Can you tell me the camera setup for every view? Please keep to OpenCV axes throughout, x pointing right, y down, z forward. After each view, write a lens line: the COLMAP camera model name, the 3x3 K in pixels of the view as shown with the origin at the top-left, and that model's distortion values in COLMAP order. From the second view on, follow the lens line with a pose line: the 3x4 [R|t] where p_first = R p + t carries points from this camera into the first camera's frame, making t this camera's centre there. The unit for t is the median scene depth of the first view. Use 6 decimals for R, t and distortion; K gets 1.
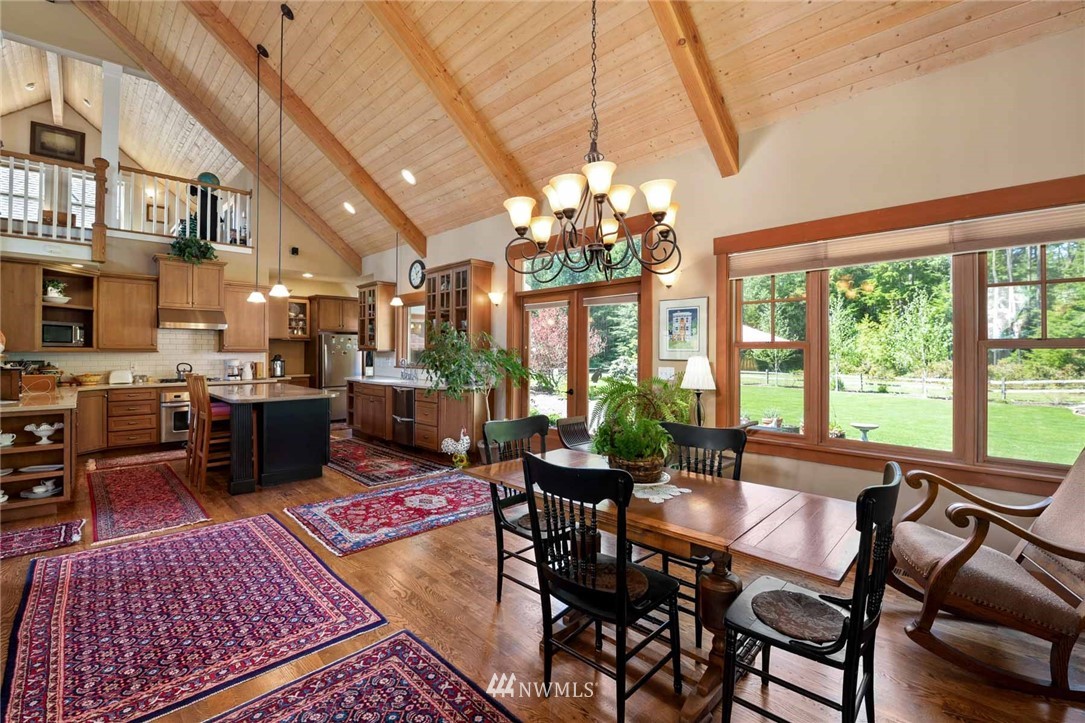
lens RADIAL K [[476.3, 0, 548.2], [0, 476.3, 349.8], [0, 0, 1]] dist [-0.000444, -0.008617]
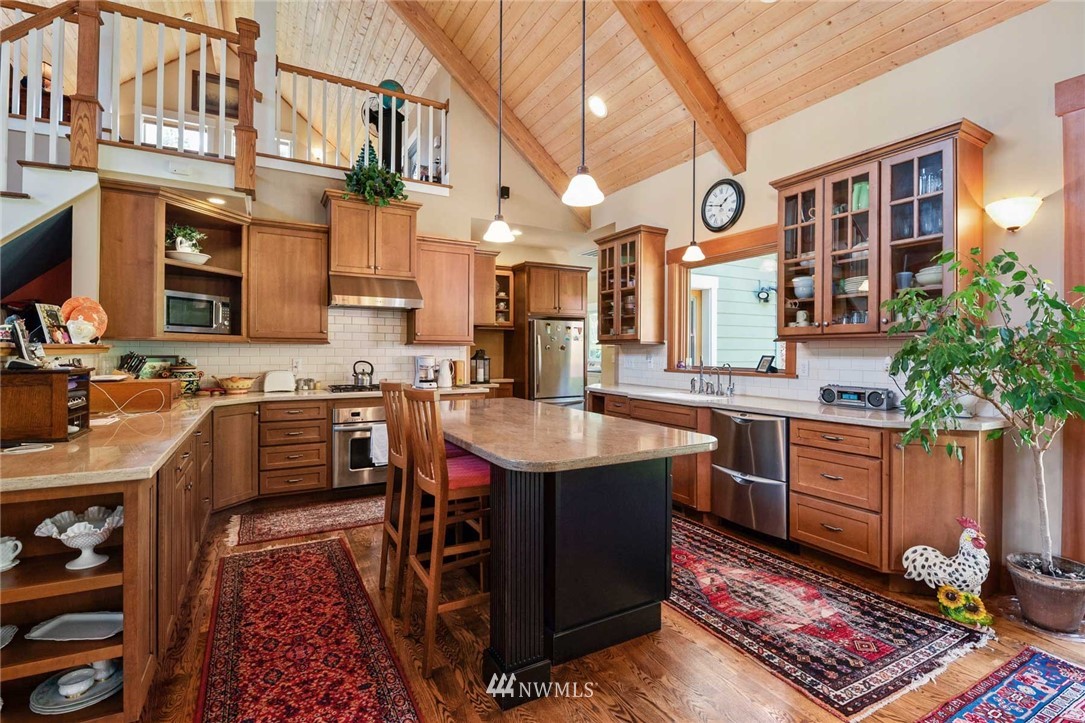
lens RADIAL K [[503.4, 0, 544.6], [0, 503.4, 348.8], [0, 0, 1]] dist [0.002064, -0.000344]
pose [[0.963301, 0.001580, -0.268420, -0.370298], [-0.001875, 0.999998, -0.000844, 0.012364], [0.268418, 0.001316, 0.963302, 0.435753]]
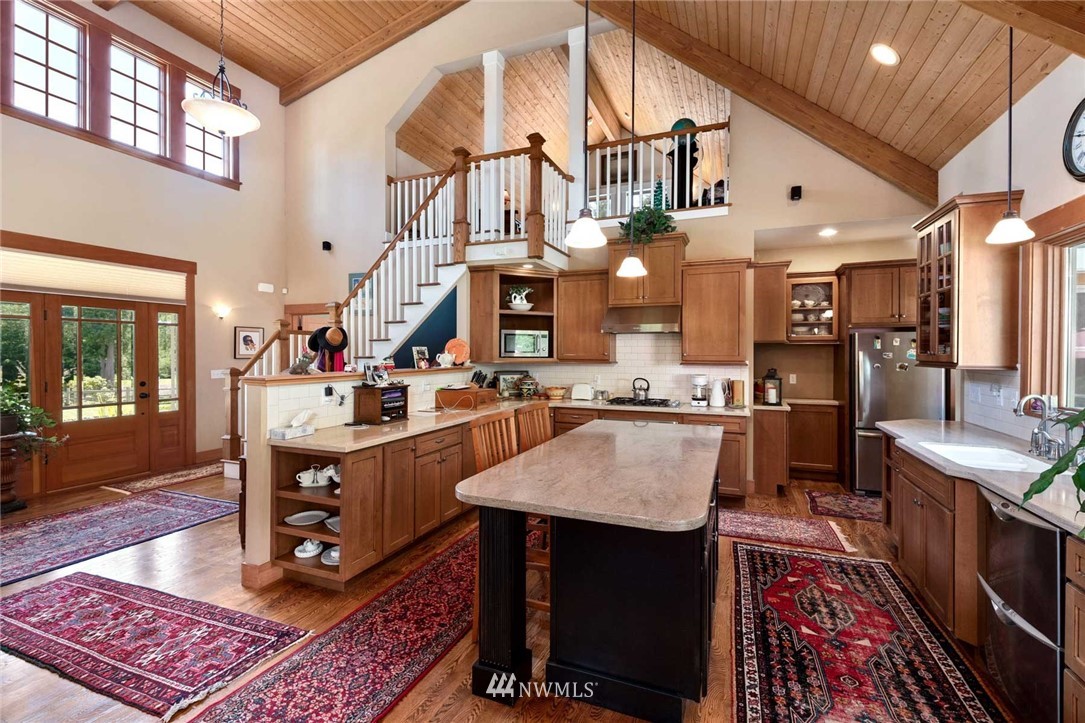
lens RADIAL K [[466.9, 0, 558.8], [0, 466.9, 354.5], [0, 0, 1]] dist [0.011703, -0.000470]
pose [[0.403546, 0.003906, -0.914951, -0.152251], [0.002889, 0.999980, 0.005543, -0.015443], [0.914955, -0.004880, 0.403527, 0.631565]]
